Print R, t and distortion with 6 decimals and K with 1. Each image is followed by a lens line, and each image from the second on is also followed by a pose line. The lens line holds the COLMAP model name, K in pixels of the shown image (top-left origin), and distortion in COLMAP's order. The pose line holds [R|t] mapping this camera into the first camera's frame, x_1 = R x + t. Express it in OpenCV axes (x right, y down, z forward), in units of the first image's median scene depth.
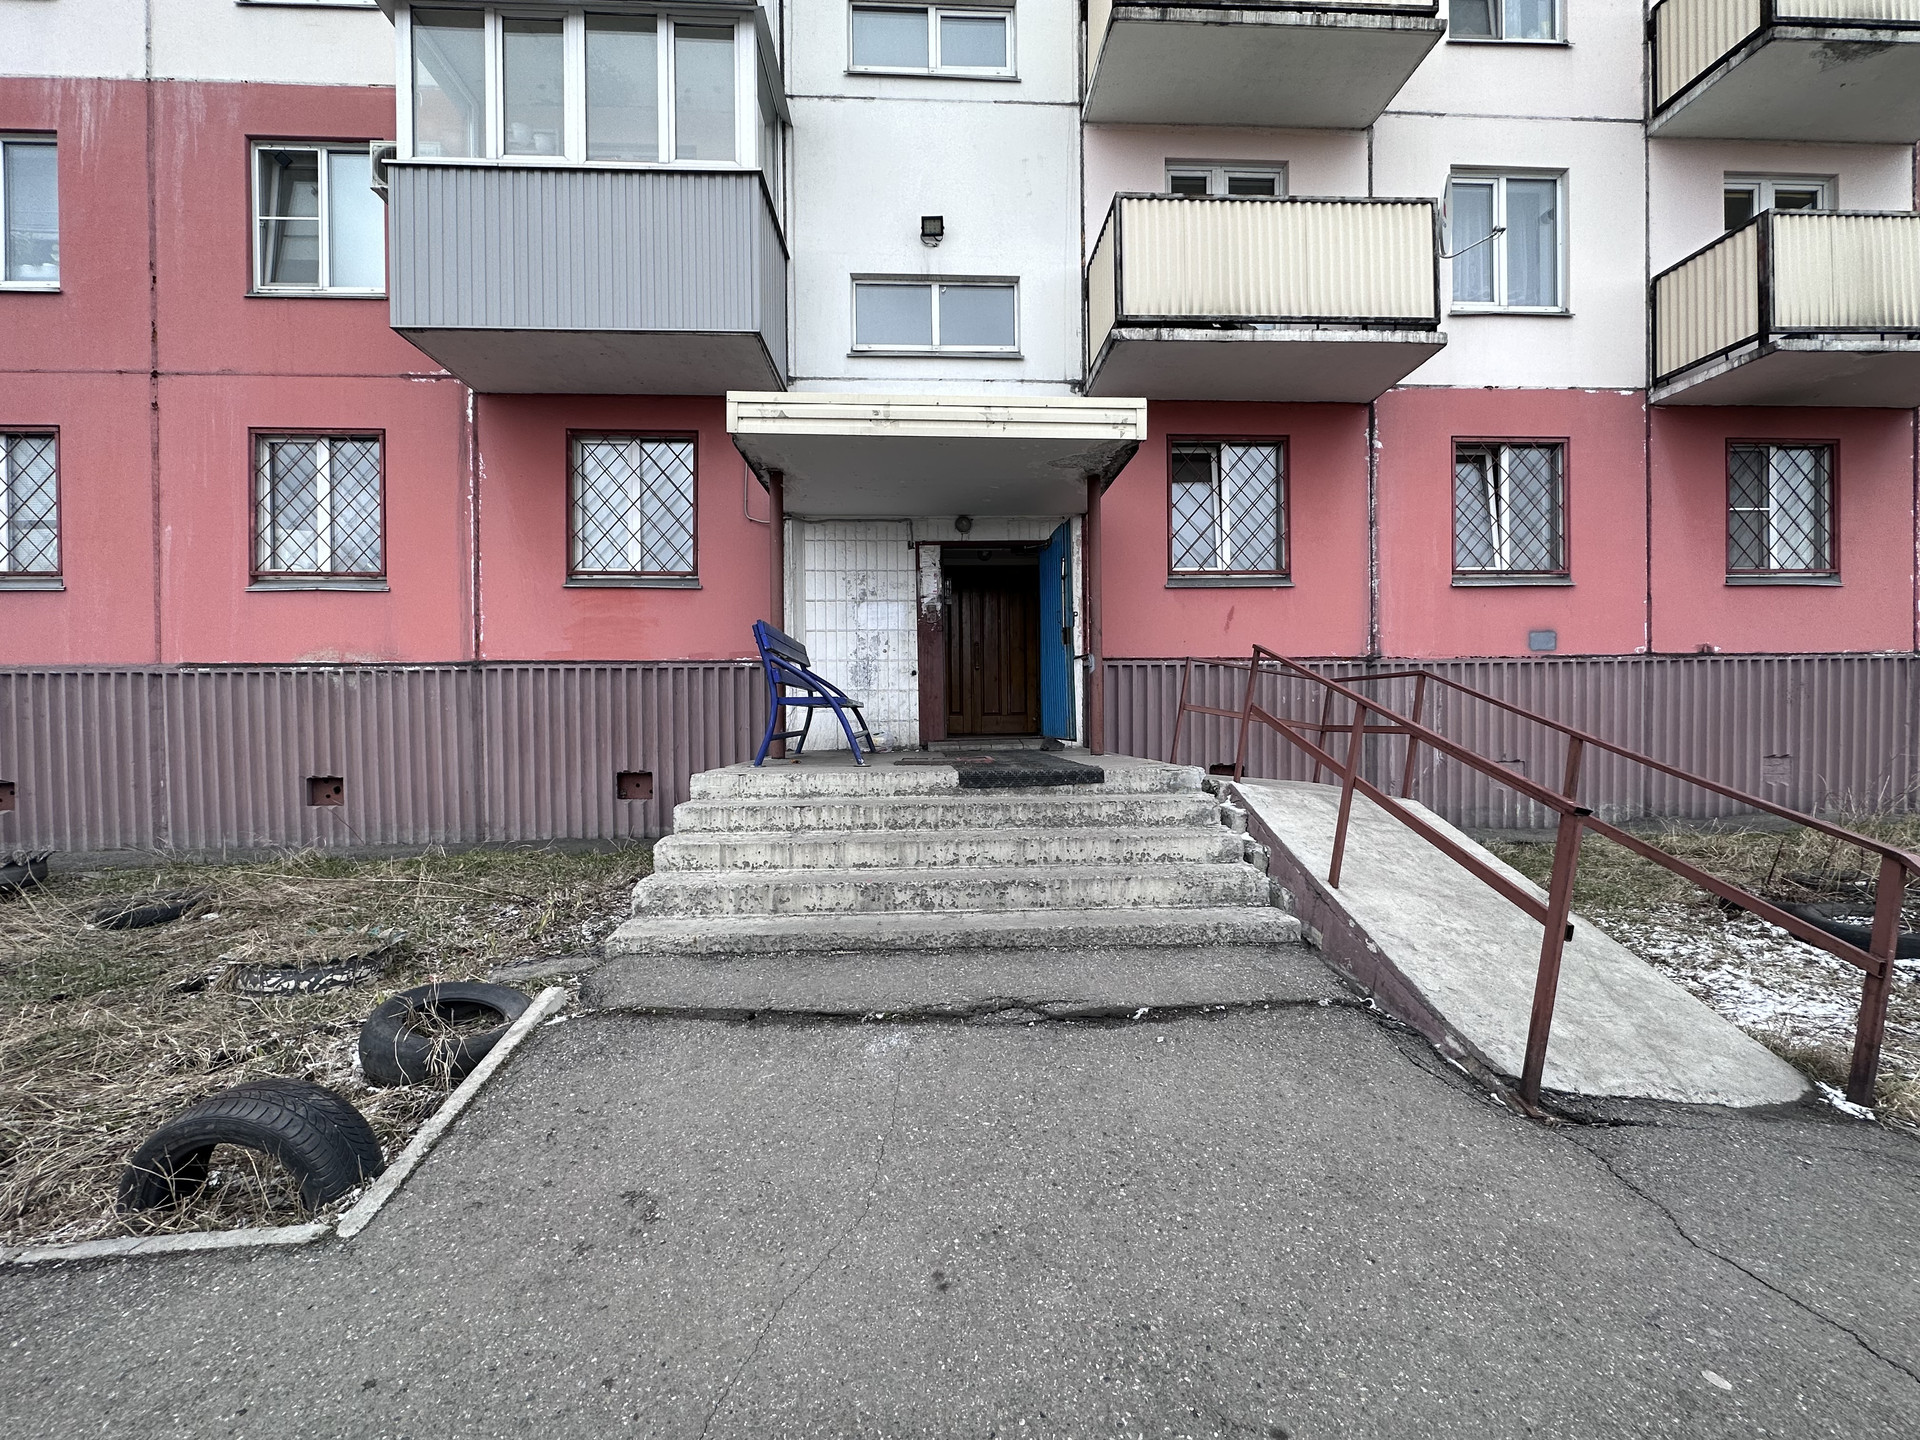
lens RADIAL K [[771.3, 0, 973.7], [0, 771.3, 720.5], [0, 0, 1]] dist [-0.000789, 0.000415]
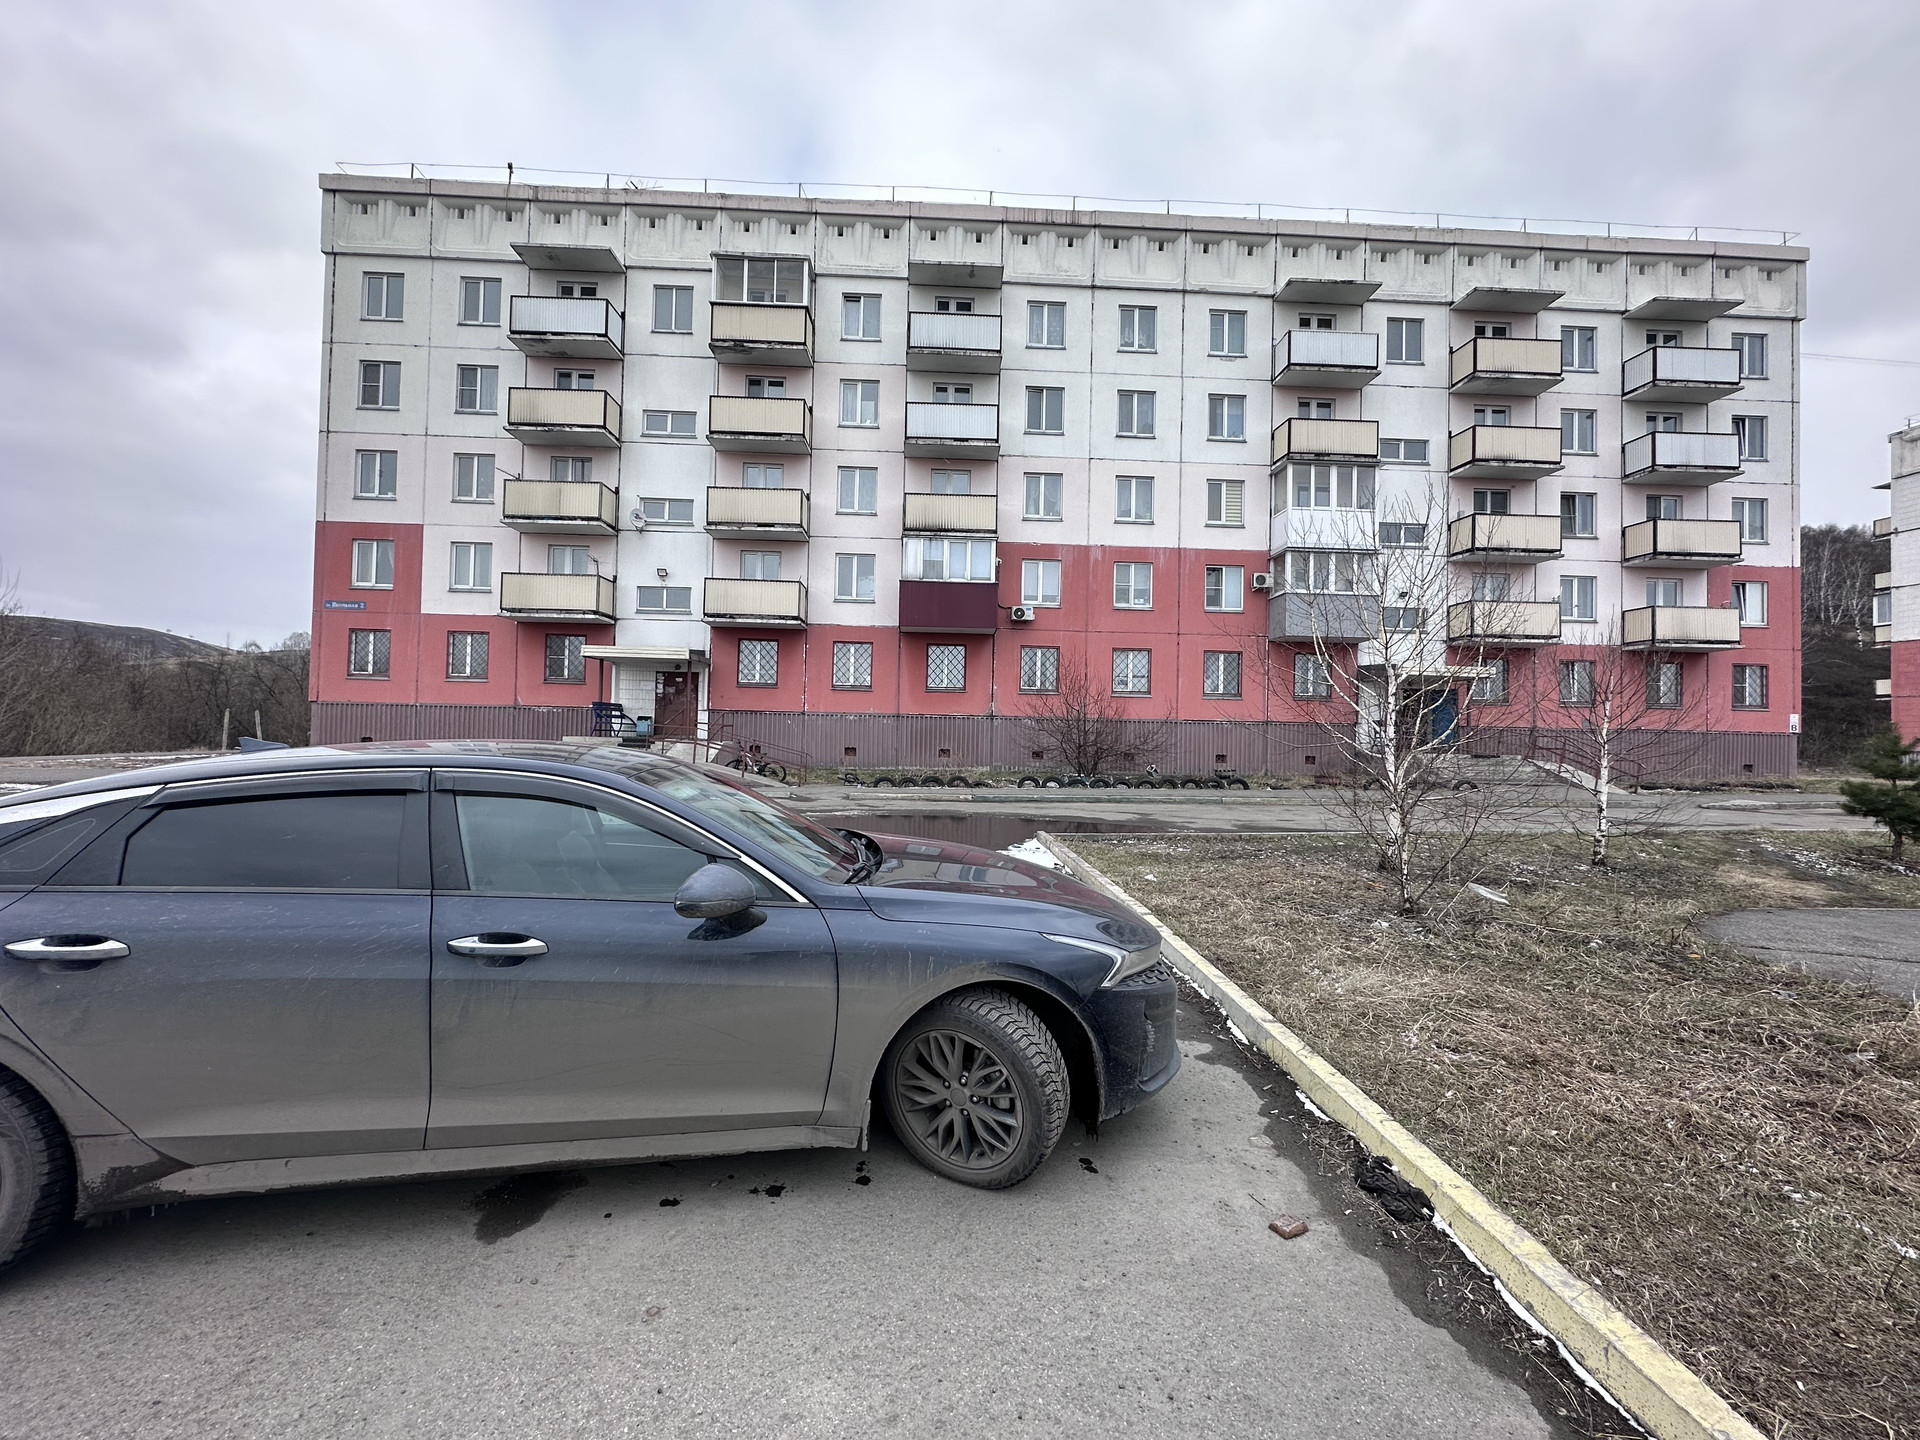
lens RADIAL K [[766.0, 0, 954.6], [0, 766.0, 719.0], [0, 0, 1]] dist [-0.000881, 0.000490]
pose [[0.999523, 0.030880, -0.000025, -1.921563], [-0.030848, 0.998456, -0.046192, 0.103369], [-0.001401, 0.046171, 0.998933, -2.205882]]
